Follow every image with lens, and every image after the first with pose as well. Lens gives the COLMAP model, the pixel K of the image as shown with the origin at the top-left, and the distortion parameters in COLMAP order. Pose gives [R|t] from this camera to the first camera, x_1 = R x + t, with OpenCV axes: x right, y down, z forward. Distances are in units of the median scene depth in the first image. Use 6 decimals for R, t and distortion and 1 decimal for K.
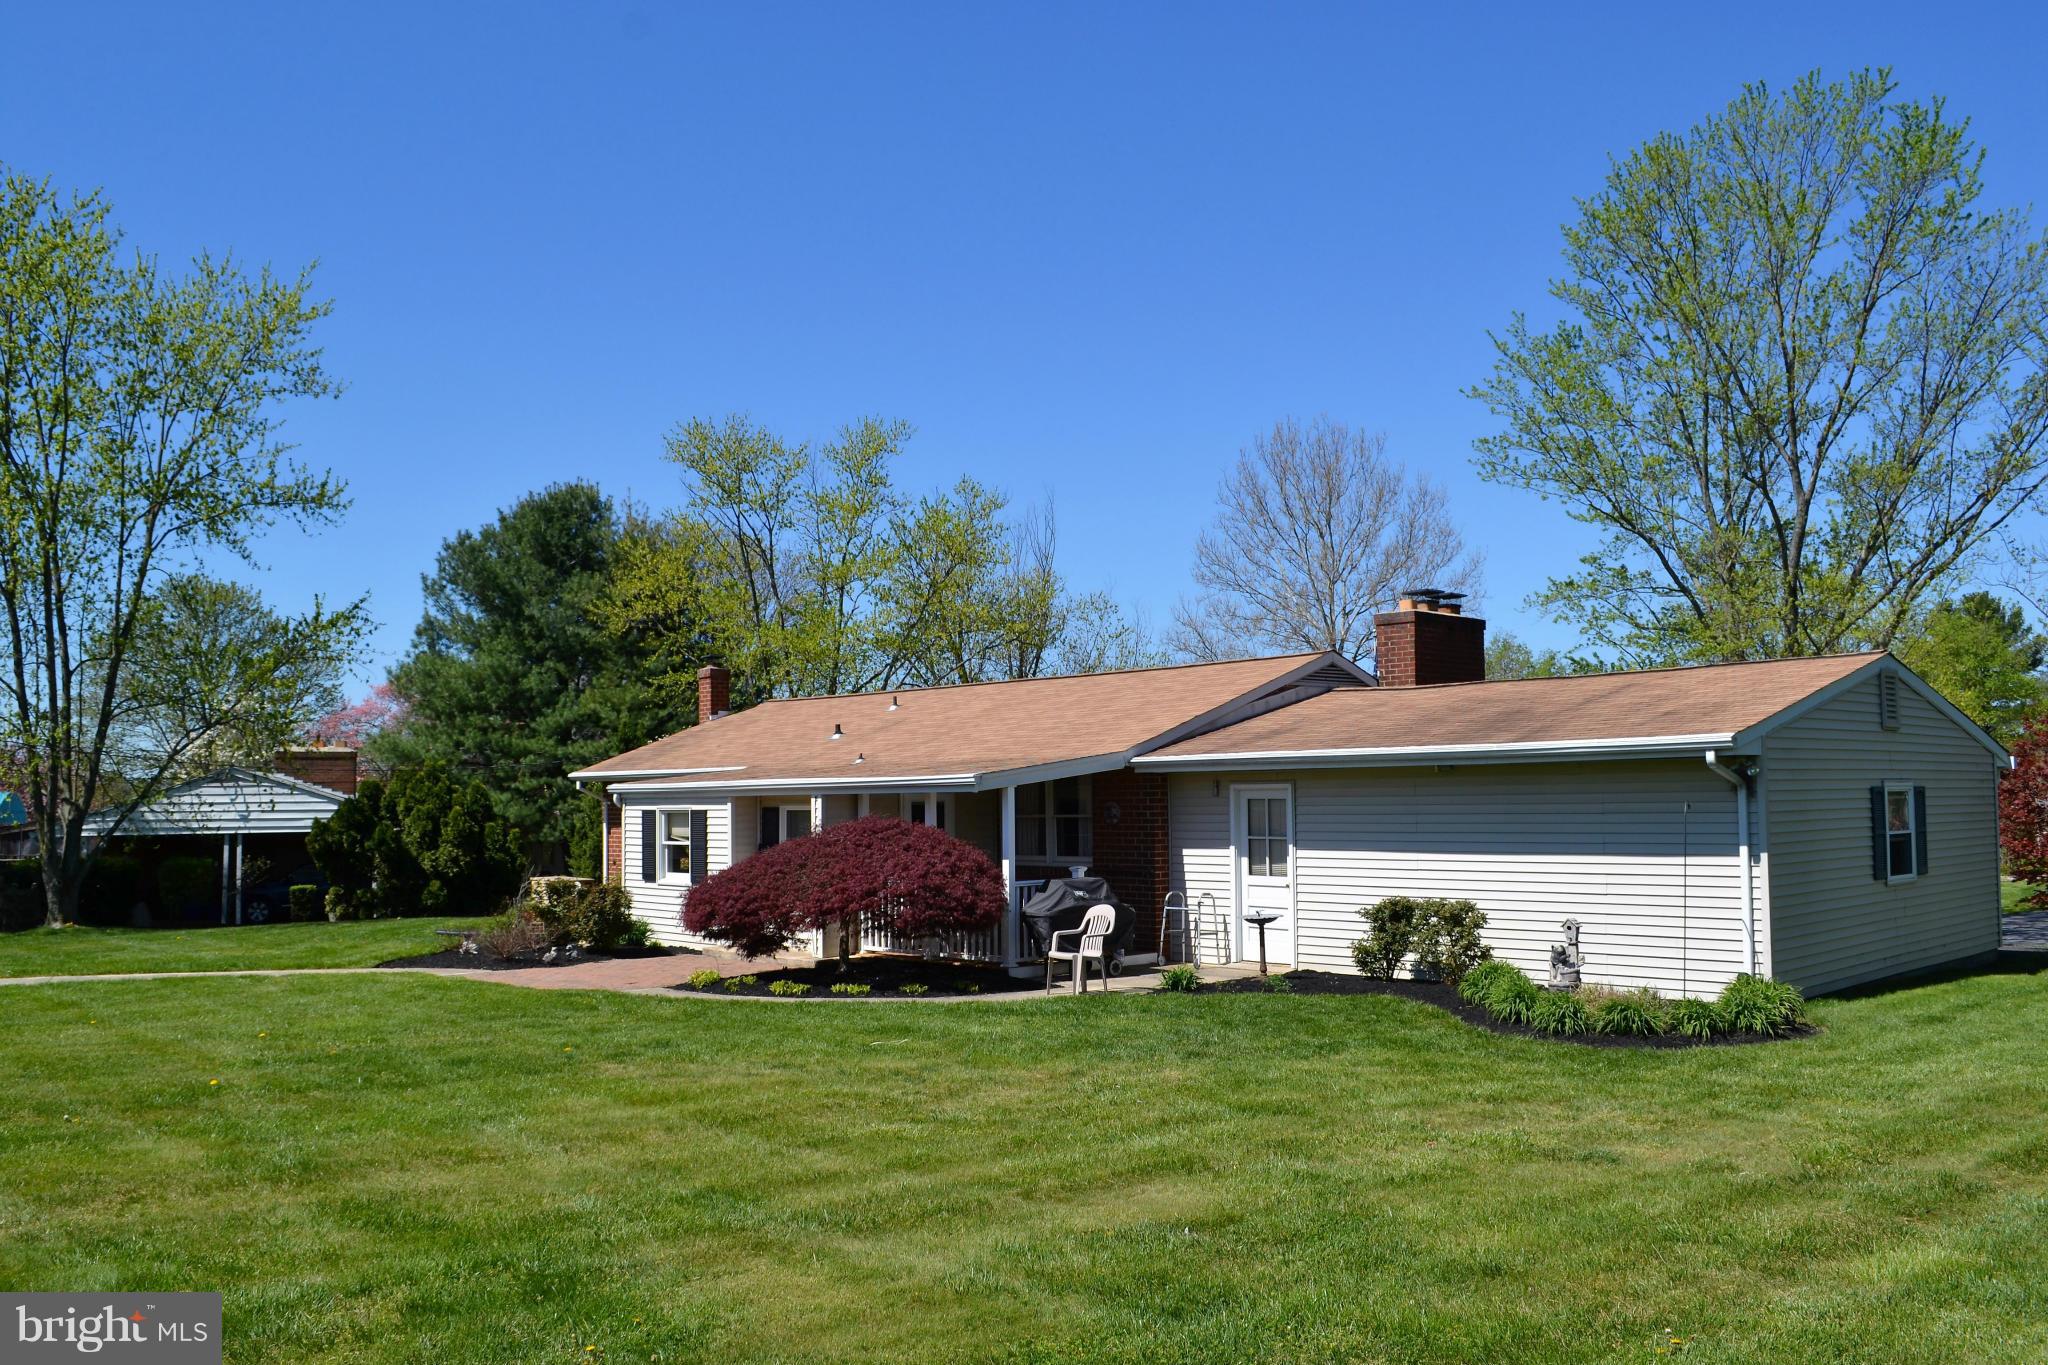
lens RADIAL K [[1729.1, 0, 1090.5], [0, 1729.1, 689.0], [0, 0, 1]] dist [-0.070539, 0.001432]
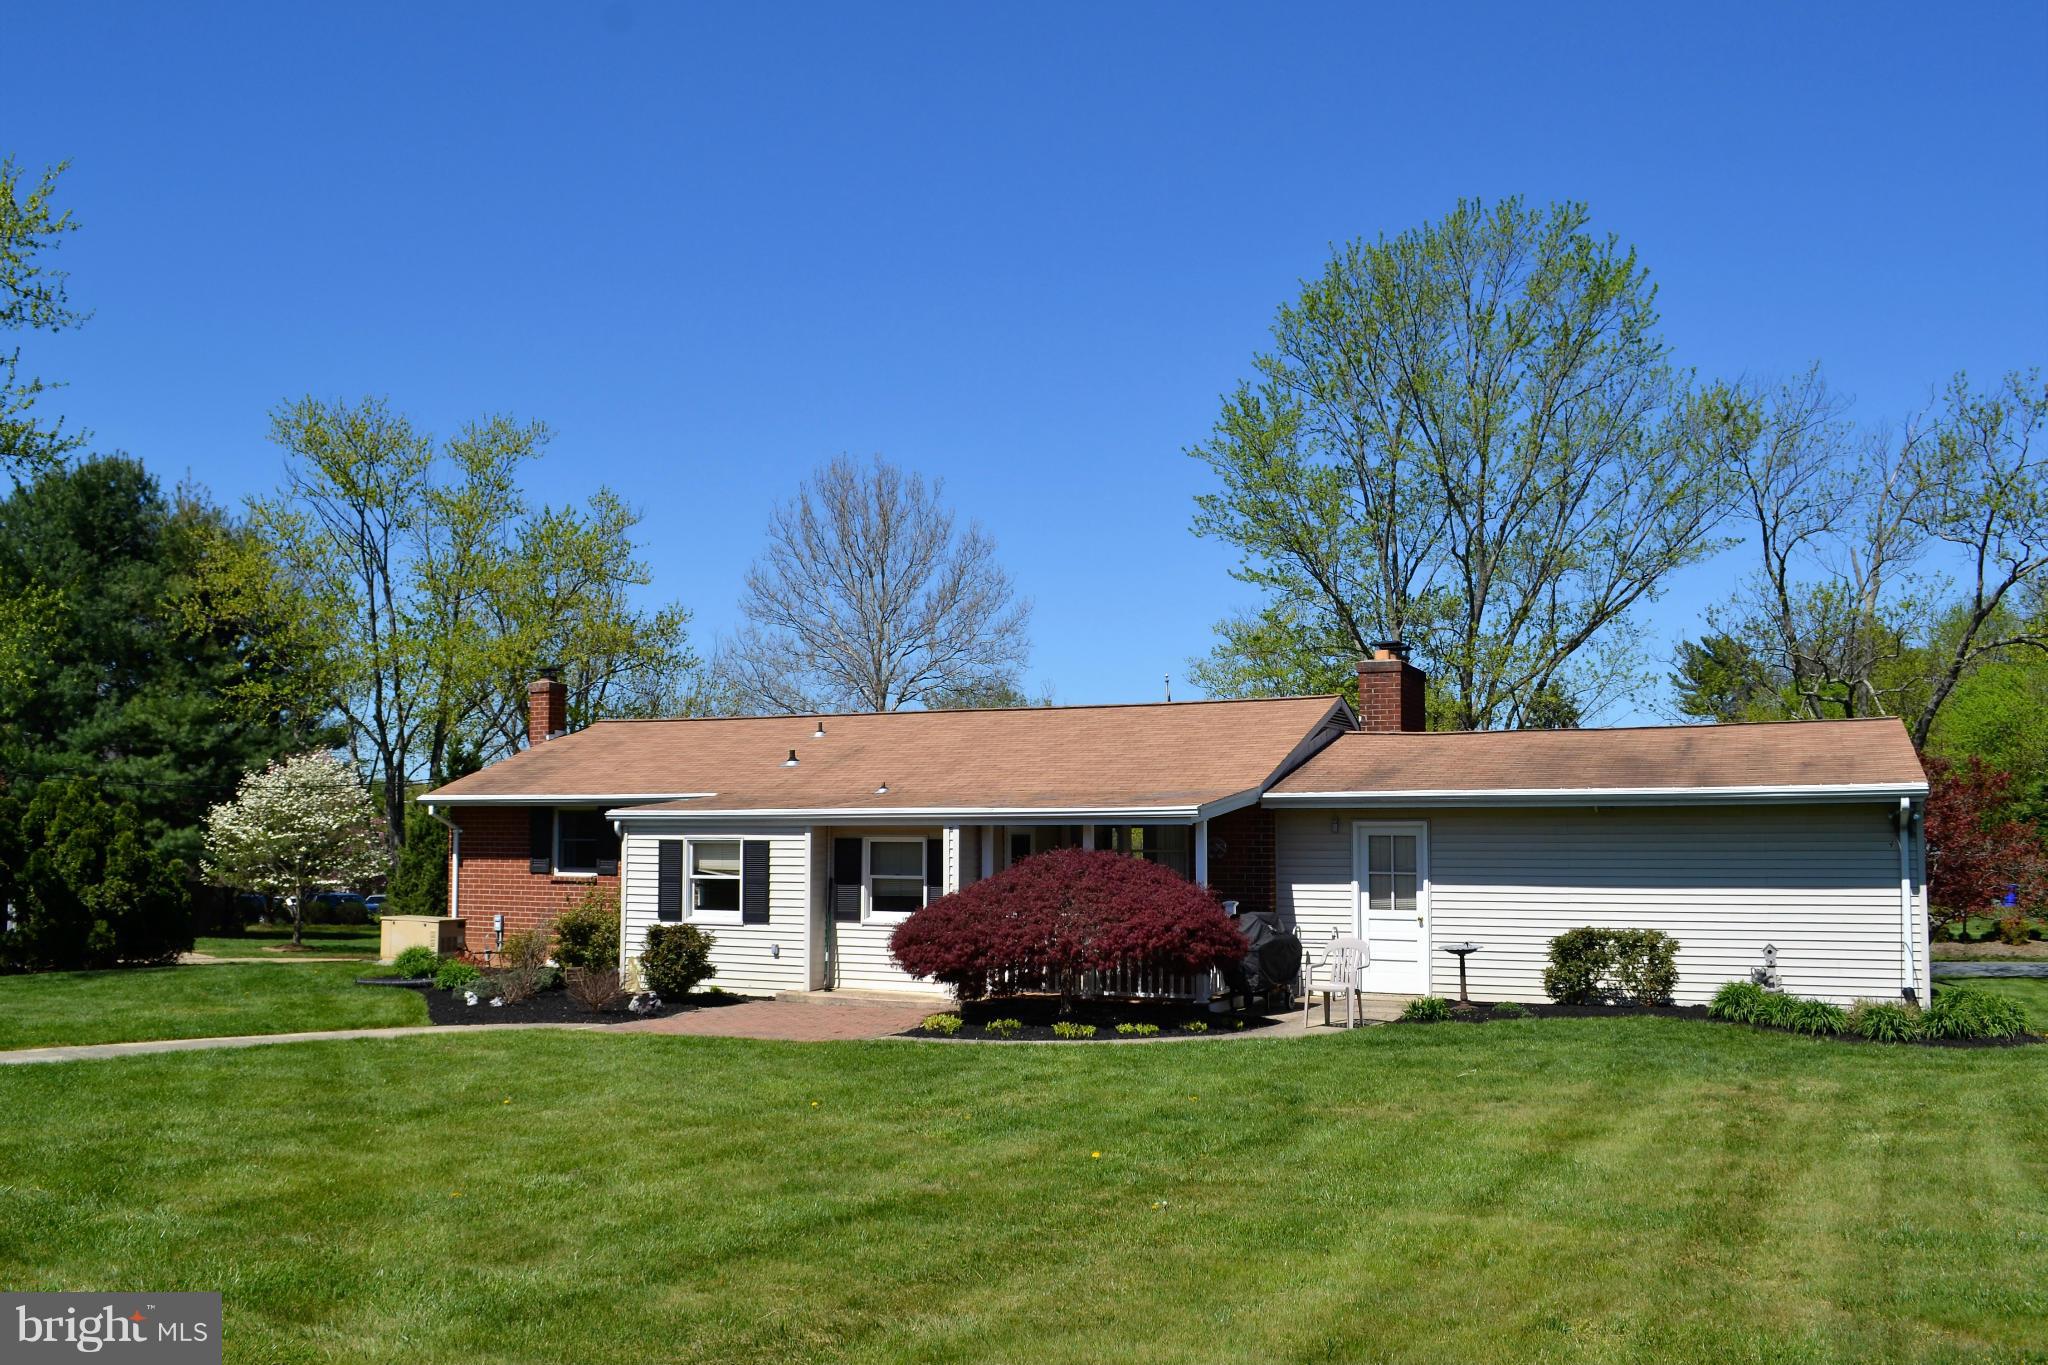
lens RADIAL K [[1729.1, 0, 1090.5], [0, 1729.1, 689.0], [0, 0, 1]] dist [-0.070539, 0.001432]
pose [[0.925131, 0.045240, 0.376944, -0.315544], [-0.036090, 0.998858, -0.031306, 0.009823], [-0.377930, 0.015358, 0.925707, 0.071881]]
